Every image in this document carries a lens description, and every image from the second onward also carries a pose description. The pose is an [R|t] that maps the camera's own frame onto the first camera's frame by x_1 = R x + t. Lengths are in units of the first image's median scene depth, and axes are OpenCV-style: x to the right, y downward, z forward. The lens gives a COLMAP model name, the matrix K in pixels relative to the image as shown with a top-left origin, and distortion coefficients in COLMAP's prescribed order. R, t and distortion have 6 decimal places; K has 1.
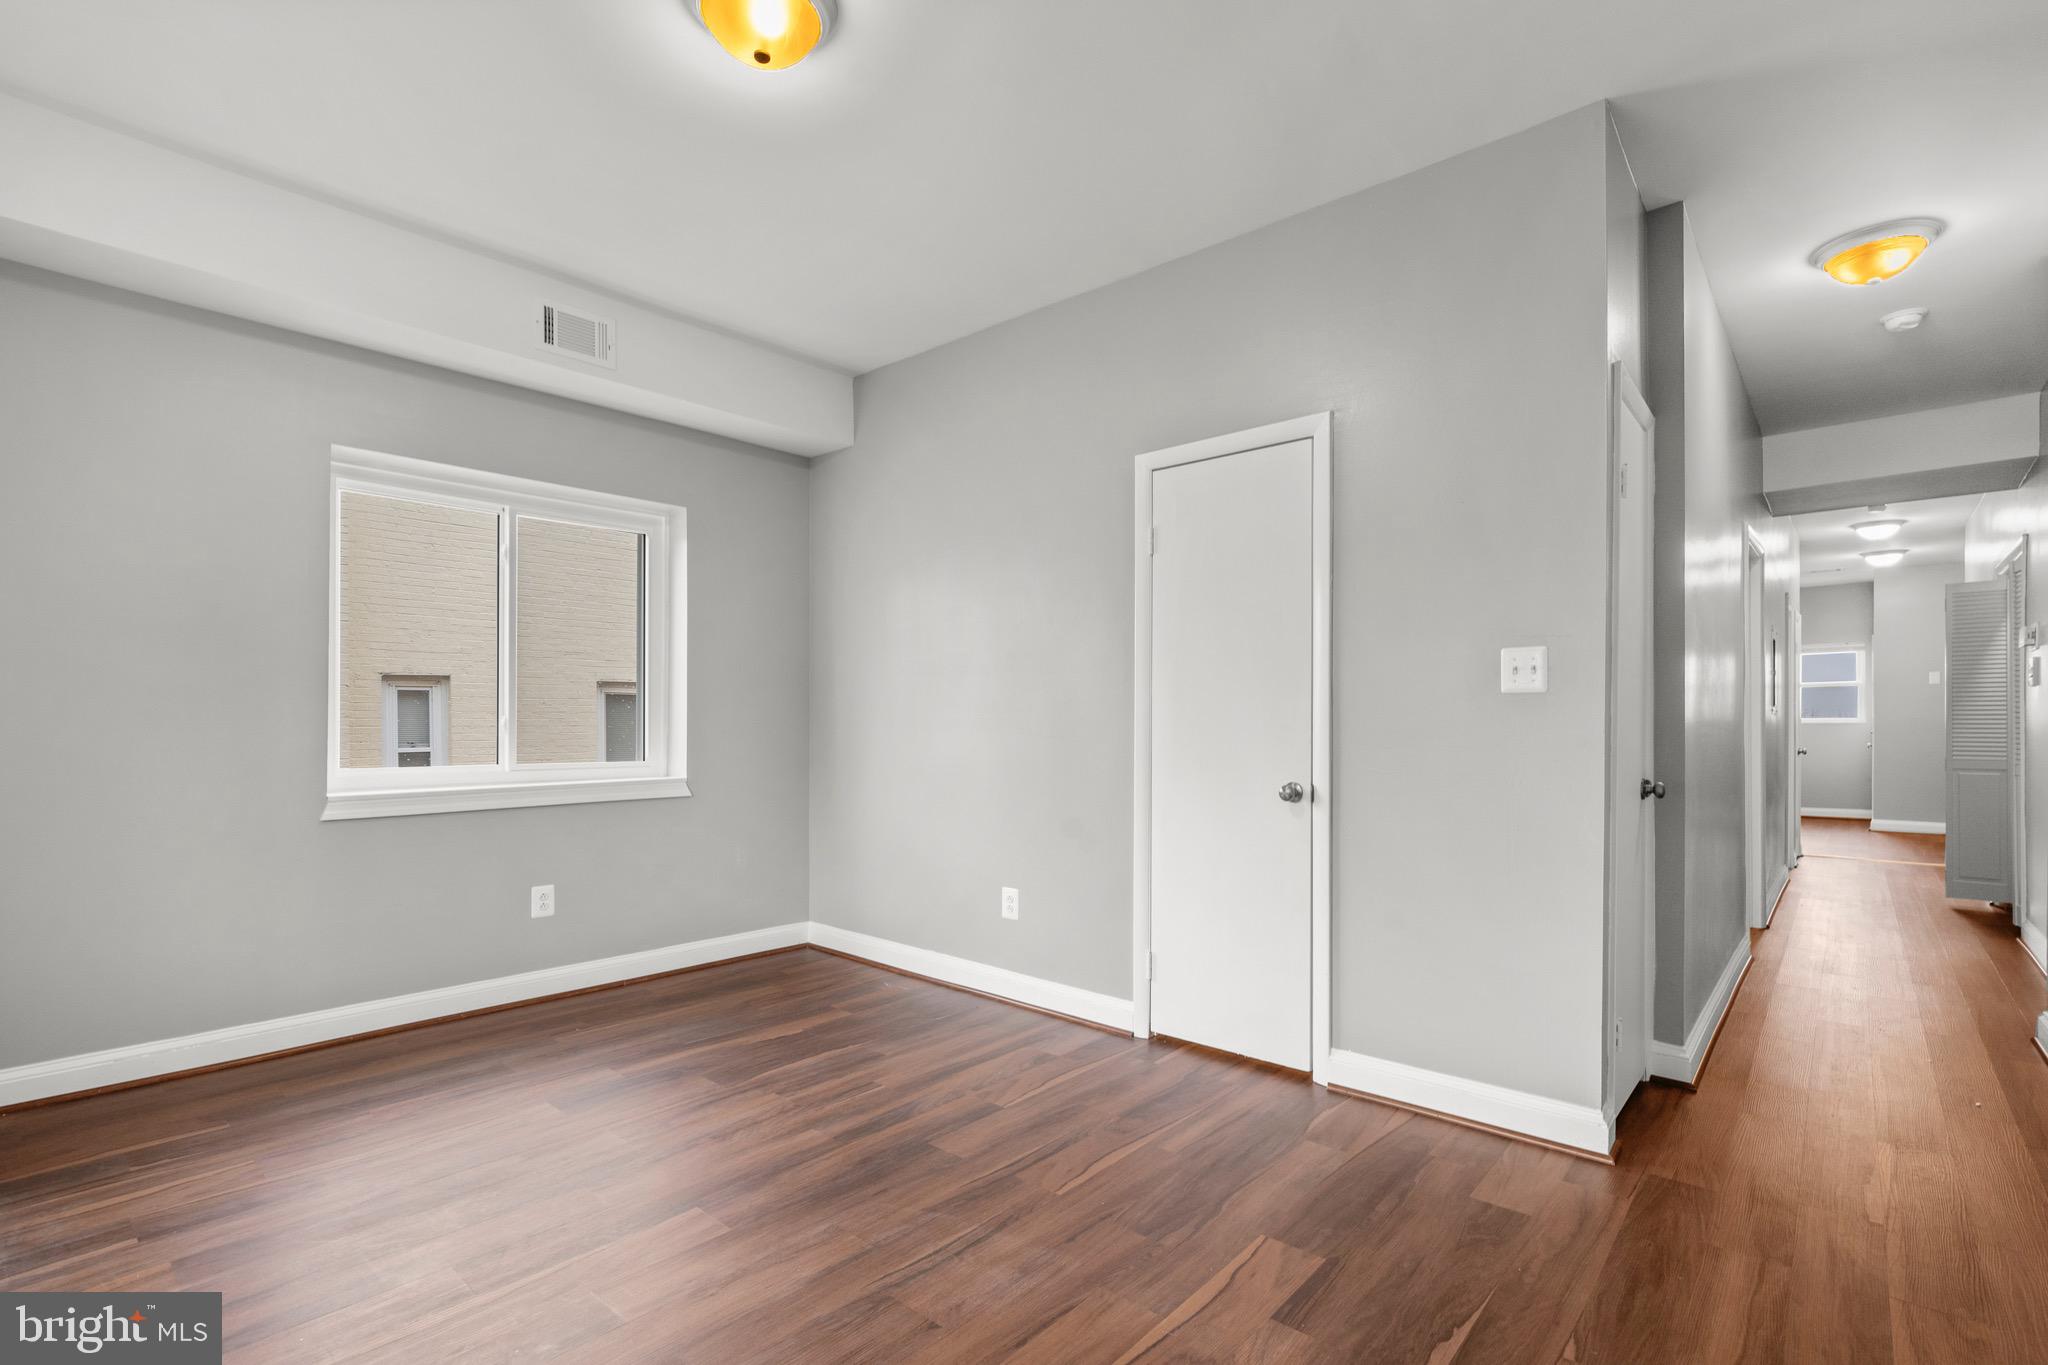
lens RADIAL K [[928.9, 0, 1024.2], [0, 928.9, 736.6], [0, 0, 1]] dist [-0.007464, 0.000262]
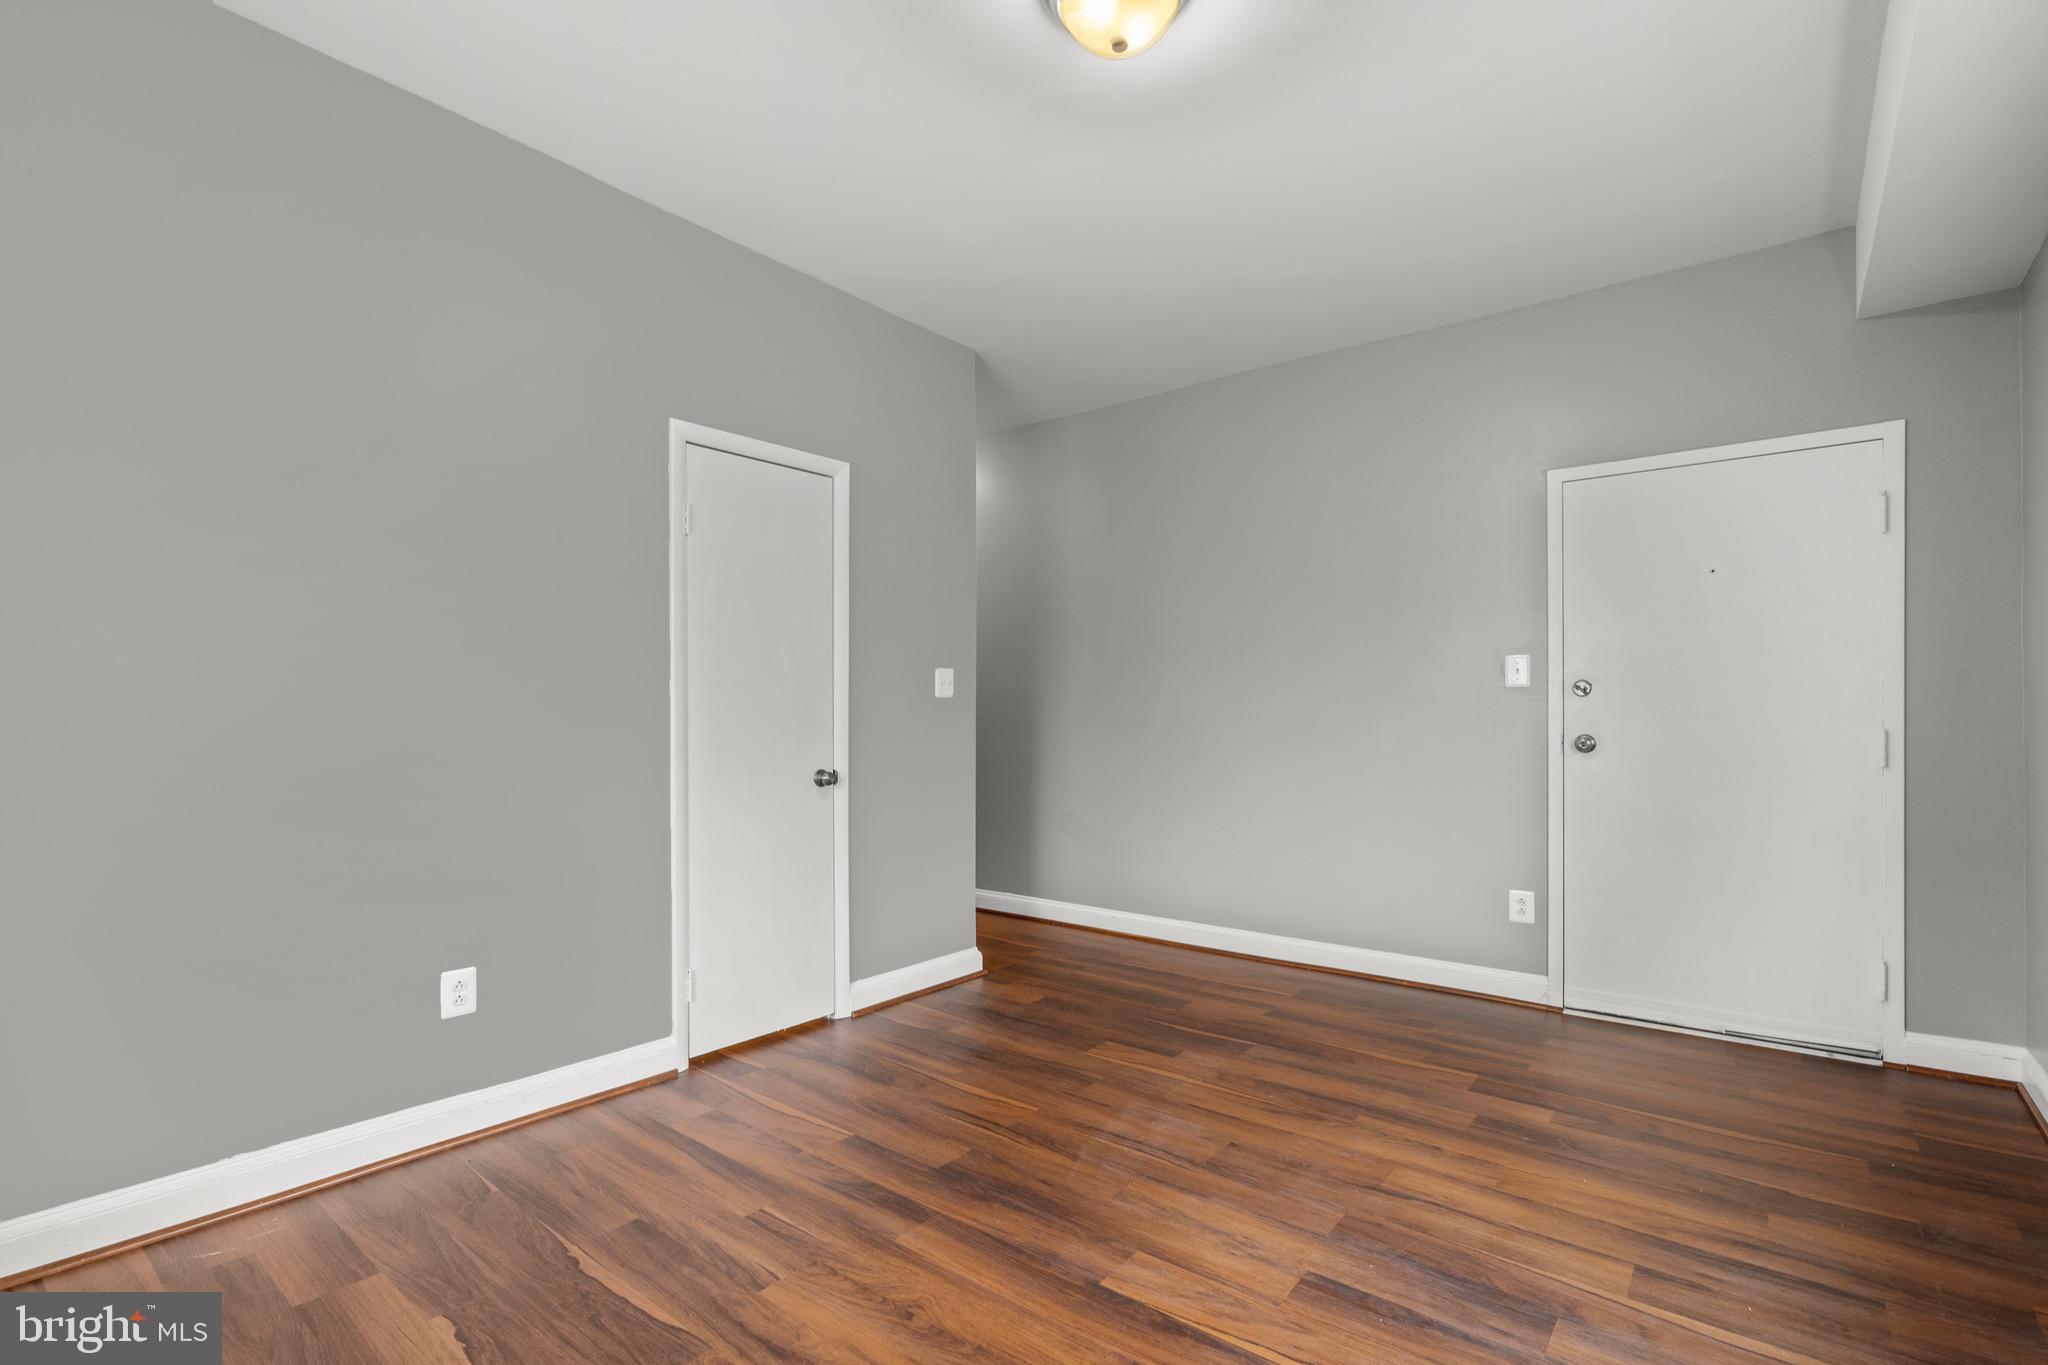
lens RADIAL K [[931.7, 0, 1013.6], [0, 931.7, 711.0], [0, 0, 1]] dist [-0.015117, 0.005745]
pose [[-0.029480, 0.002385, 0.999563, -1.042215], [0.015603, 0.999876, -0.001926, -0.020281], [-0.999444, 0.015539, -0.029513, 0.942859]]
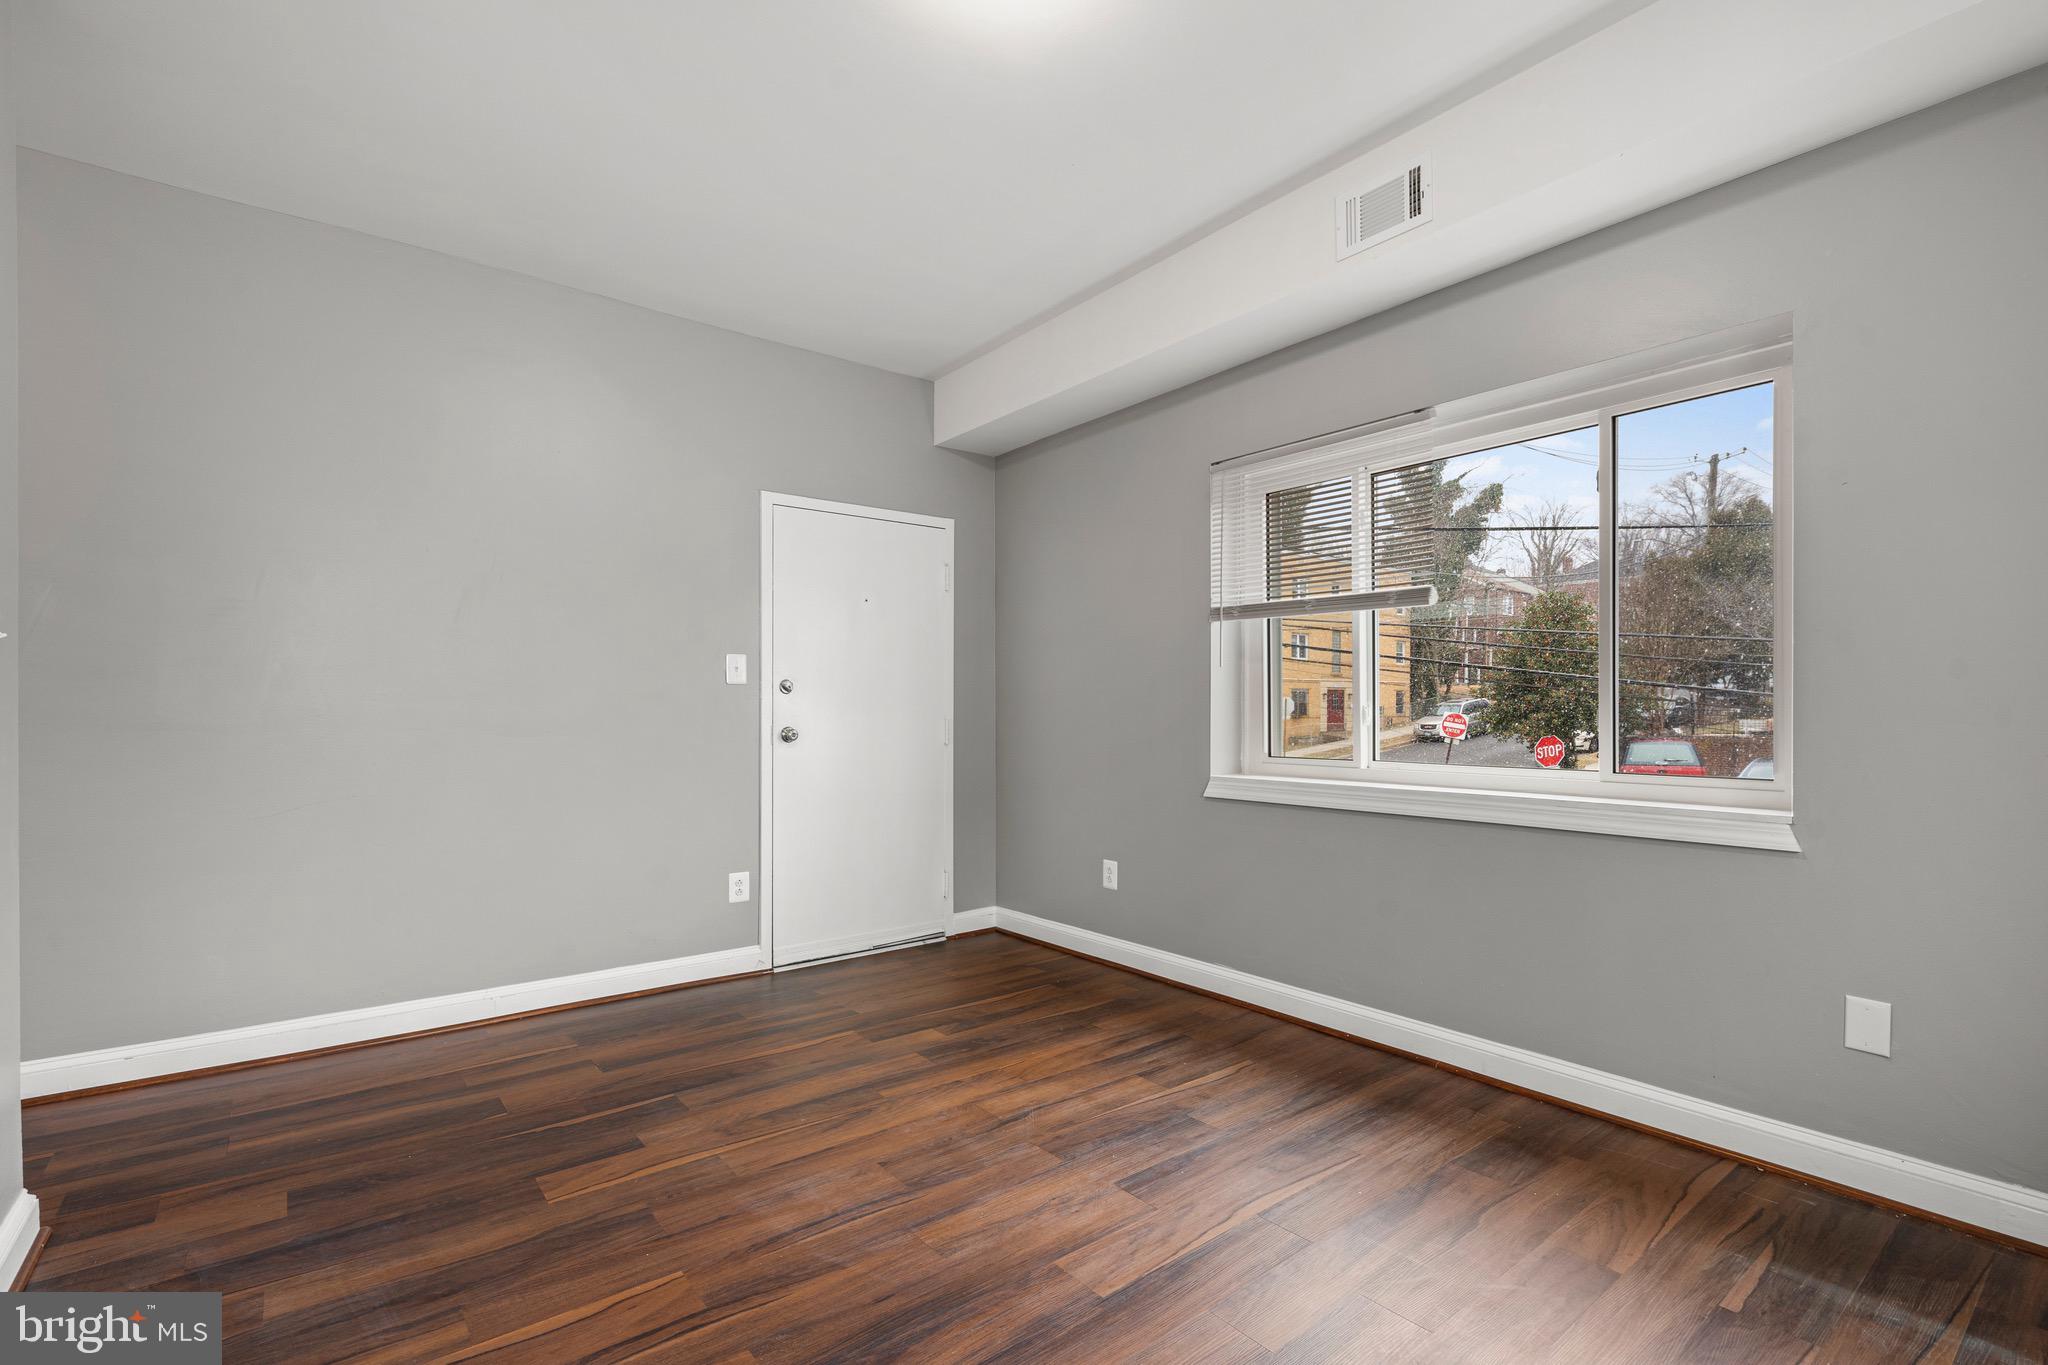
lens RADIAL K [[931.7, 0, 1013.6], [0, 931.7, 711.0], [0, 0, 1]] dist [-0.015117, 0.005745]
pose [[-0.980675, -0.000248, 0.195644, -0.375396], [0.002291, 0.999916, 0.012753, -0.022404], [-0.195631, 0.012955, -0.980592, 1.564285]]
